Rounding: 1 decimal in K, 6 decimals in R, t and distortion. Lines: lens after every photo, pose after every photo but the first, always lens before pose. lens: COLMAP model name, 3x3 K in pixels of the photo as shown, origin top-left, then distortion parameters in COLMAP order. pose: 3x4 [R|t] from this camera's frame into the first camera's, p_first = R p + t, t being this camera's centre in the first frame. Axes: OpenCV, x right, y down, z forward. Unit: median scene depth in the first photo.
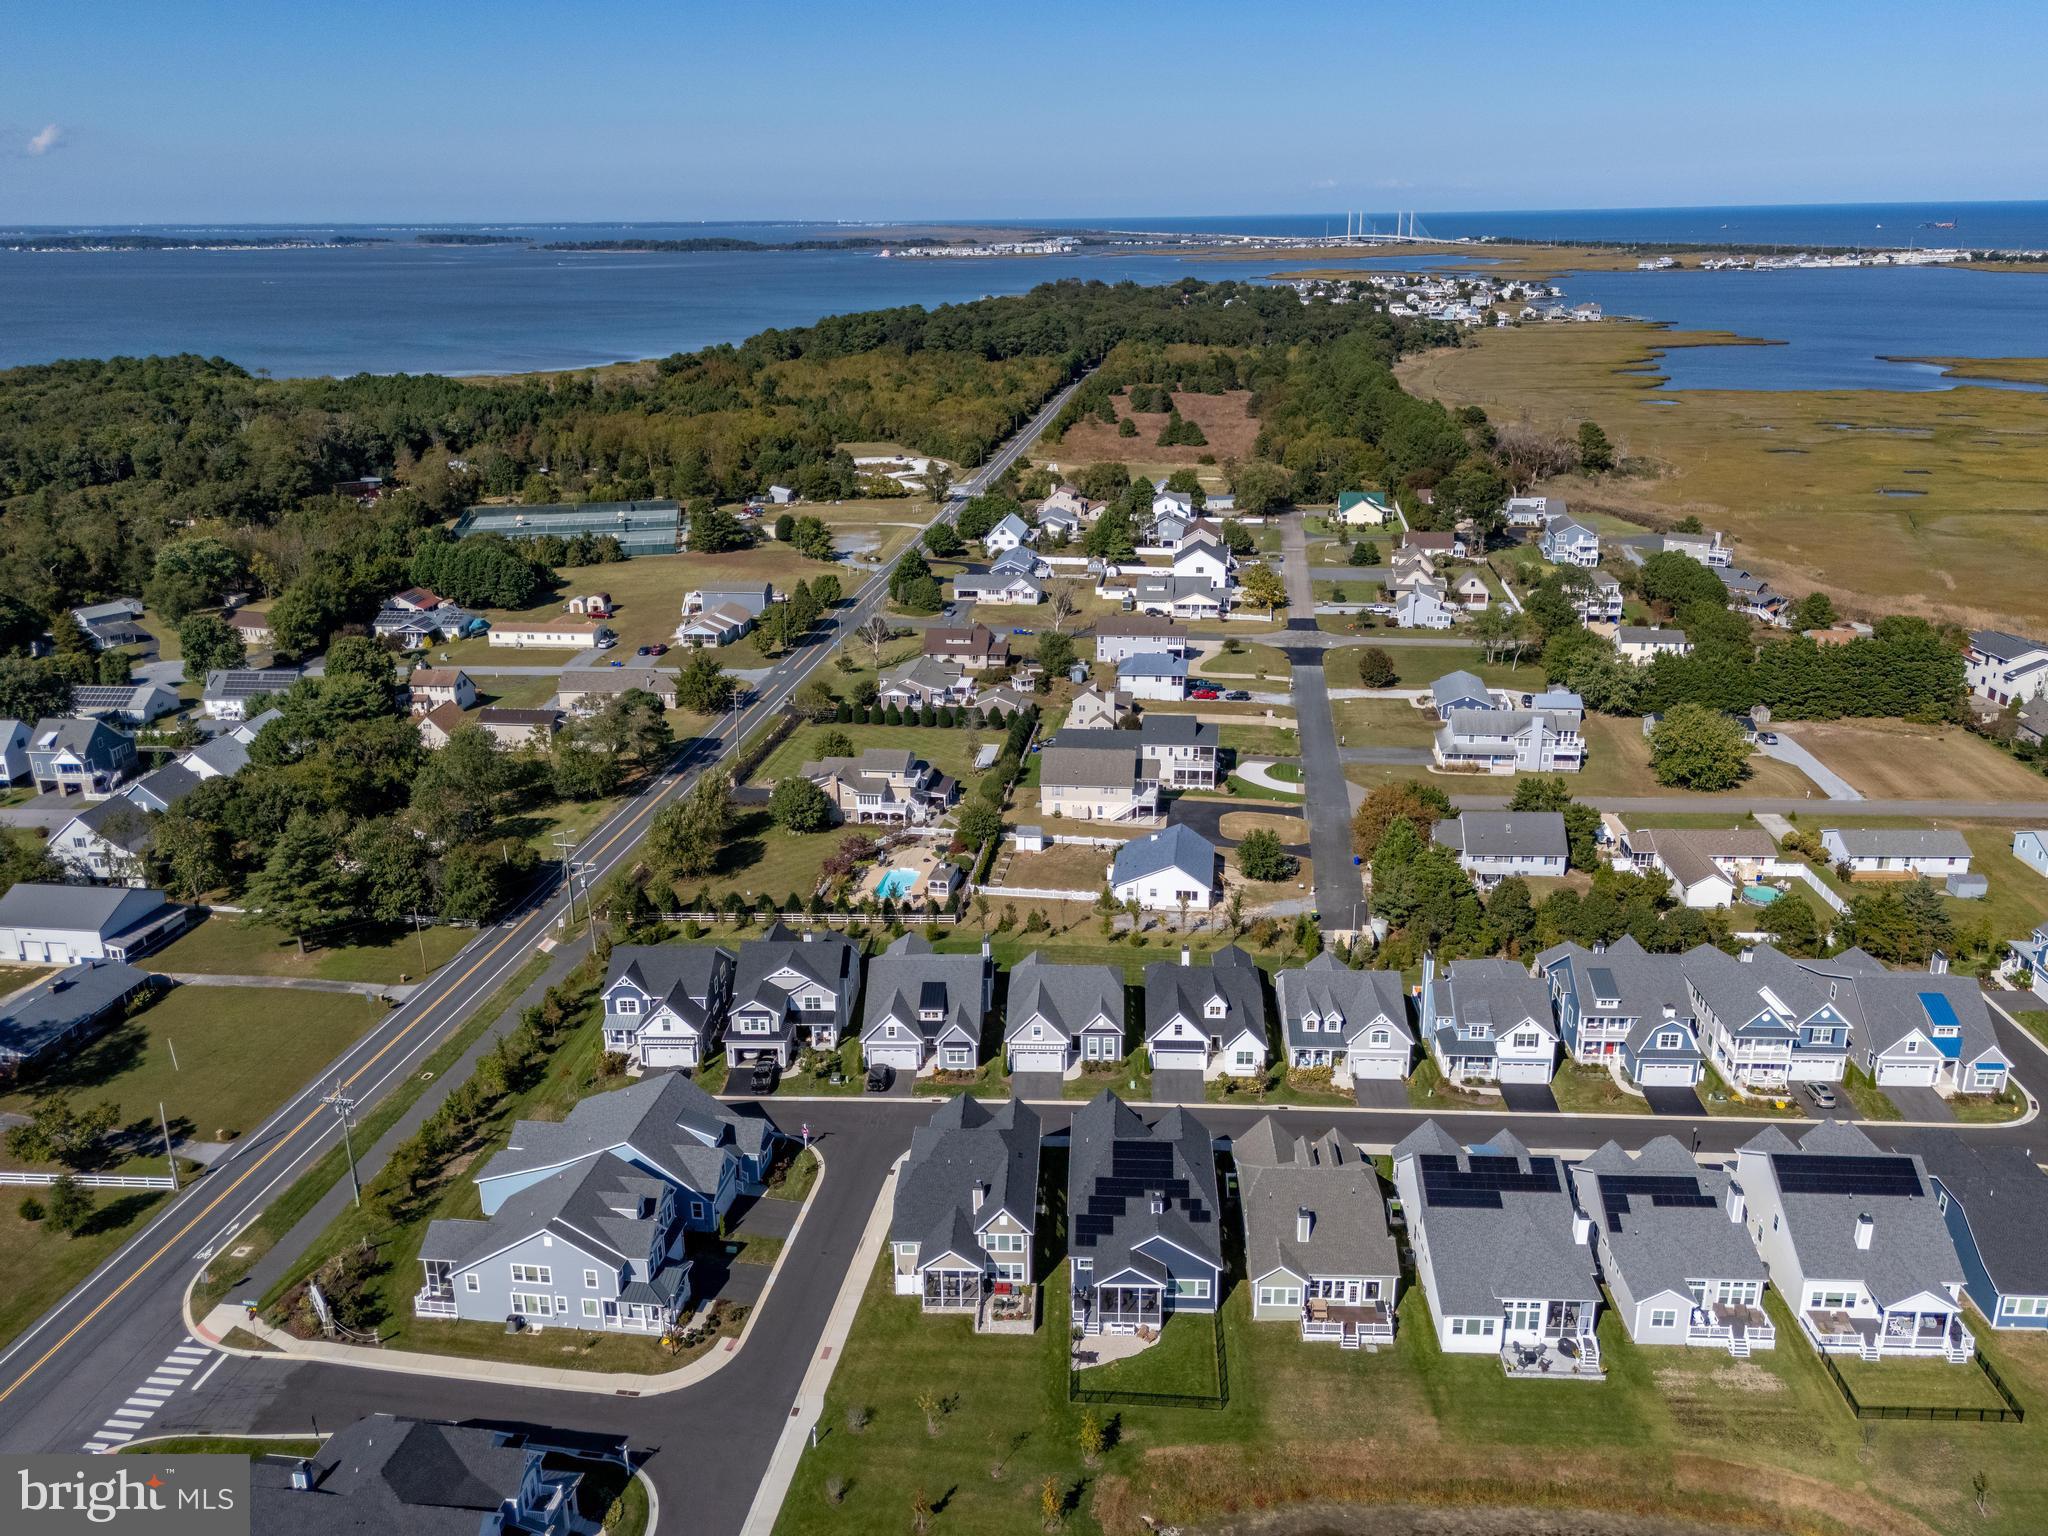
lens RADIAL K [[1616.1, 0, 1024.0], [0, 1616.1, 768.0], [0, 0, 1]] dist [0.093486, -0.096360]
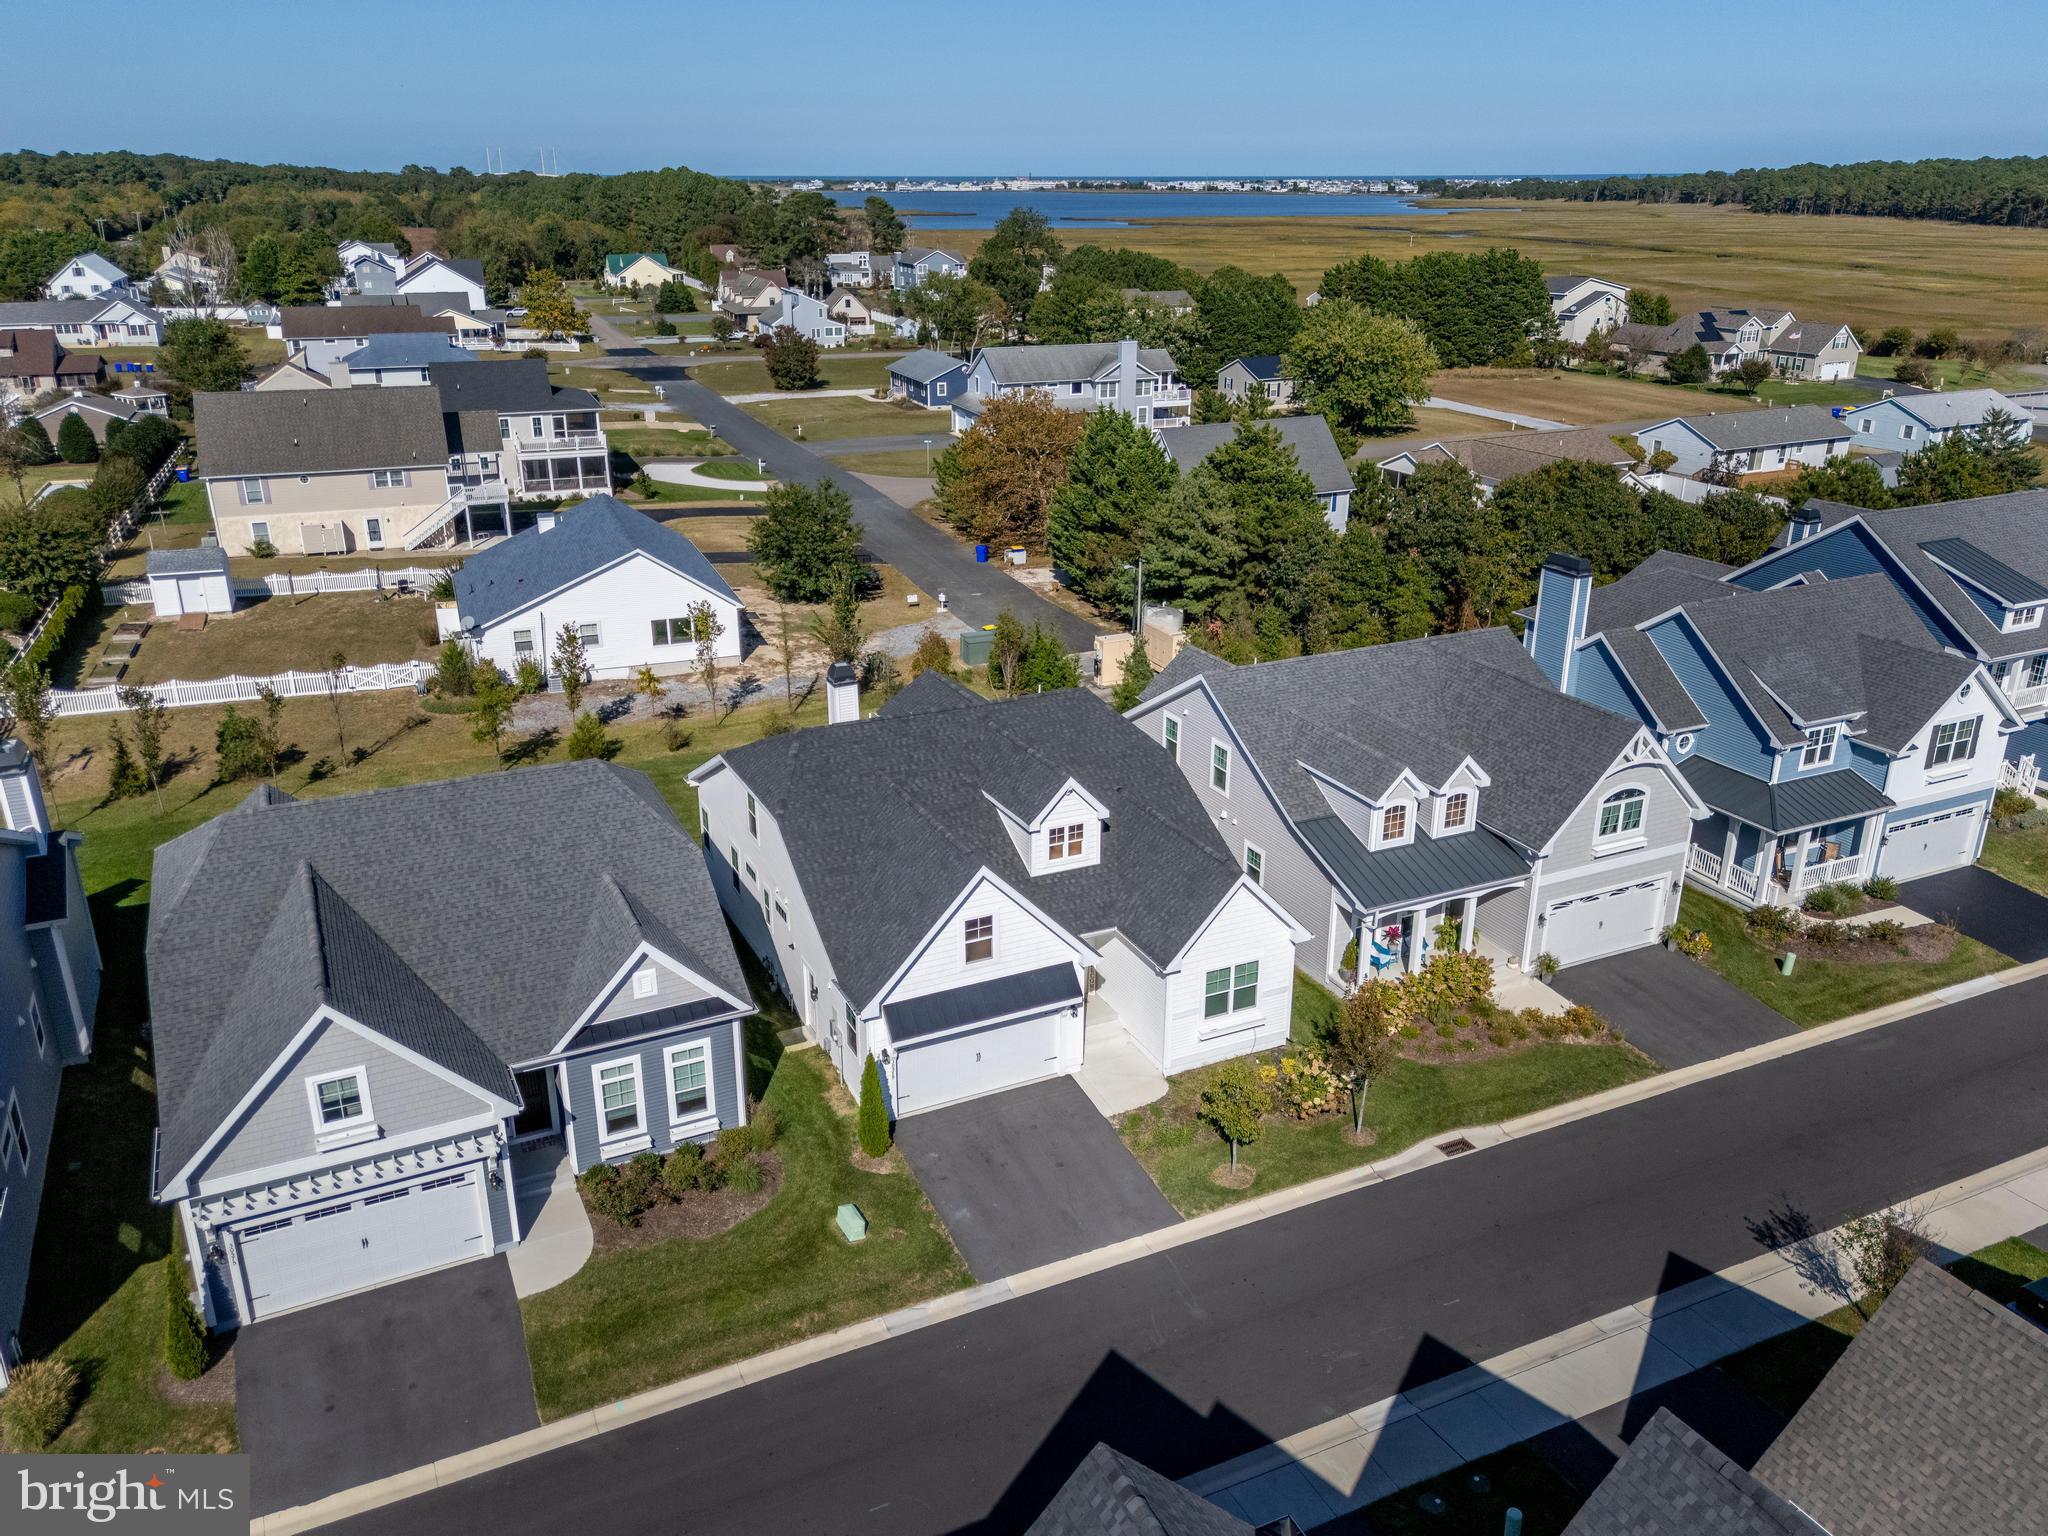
lens RADIAL K [[1563.2, 0, 1028.5], [0, 1563.2, 768.8], [0, 0, 1]] dist [0.045467, -0.007654]
pose [[0.877972, -0.159117, 0.451494, 0.001157], [0.144349, 0.987241, 0.067227, 0.096200], [-0.456430, 0.006149, 0.889738, 0.623060]]
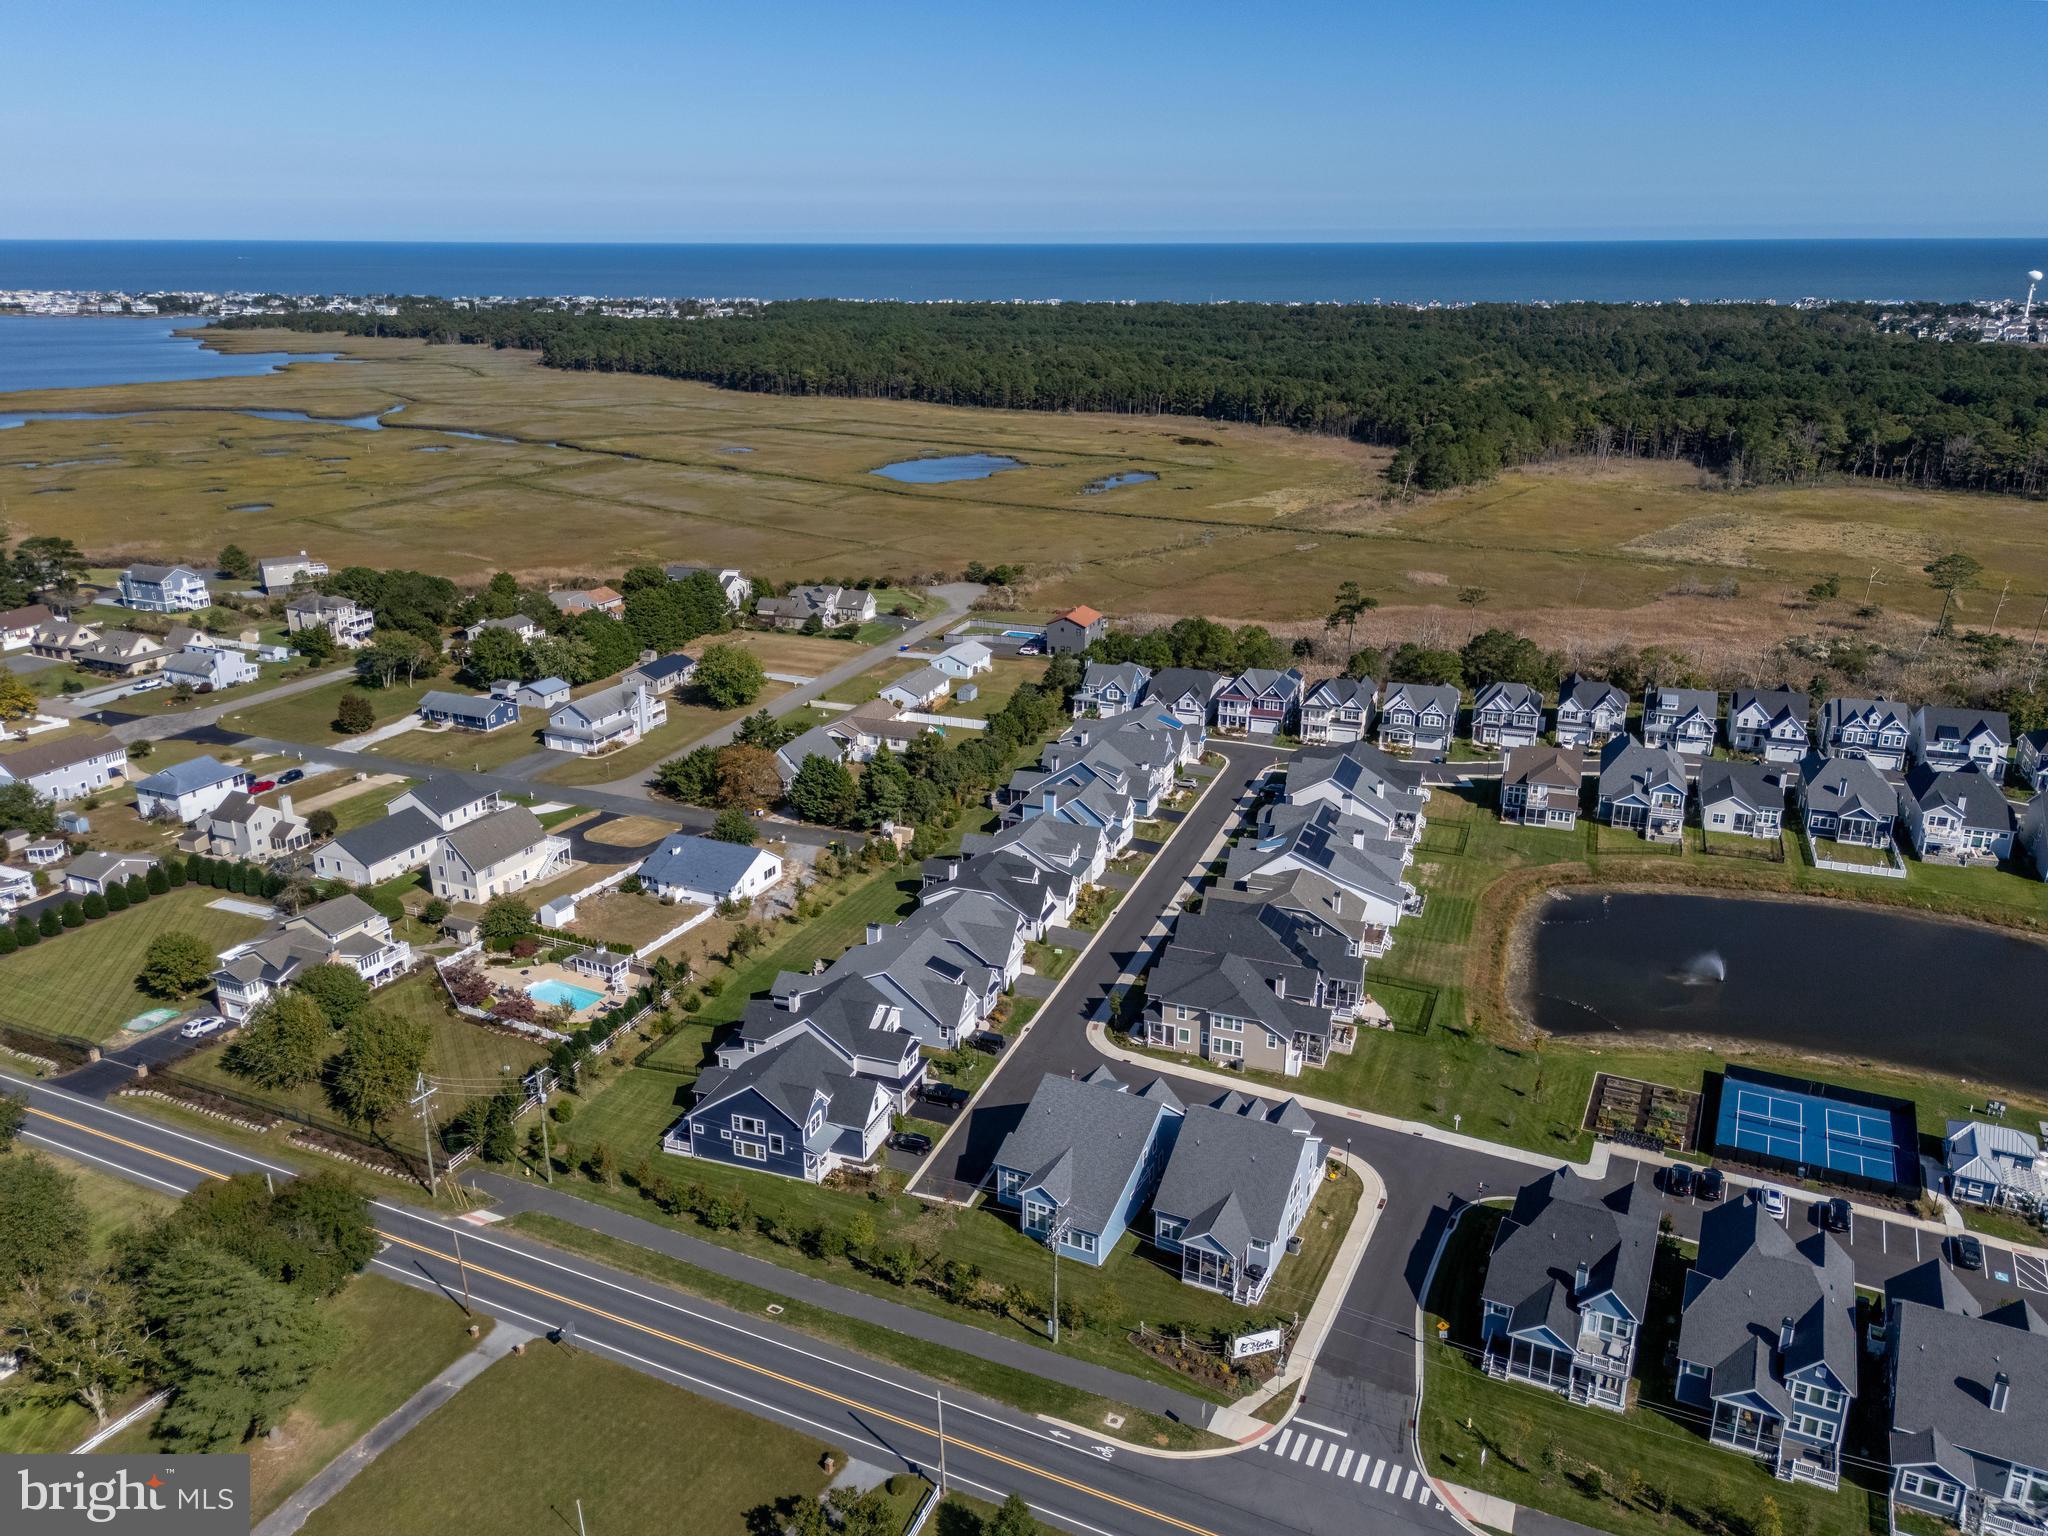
lens RADIAL K [[1533.6, 0, 1036.2], [0, 1533.6, 765.8], [0, 0, 1]] dist [0.075075, -0.083203]
pose [[0.295888, -0.298453, 0.907401, -0.750506], [0.305330, 0.929651, 0.206208, -0.144169], [-0.905110, 0.216043, 0.366199, 0.432743]]
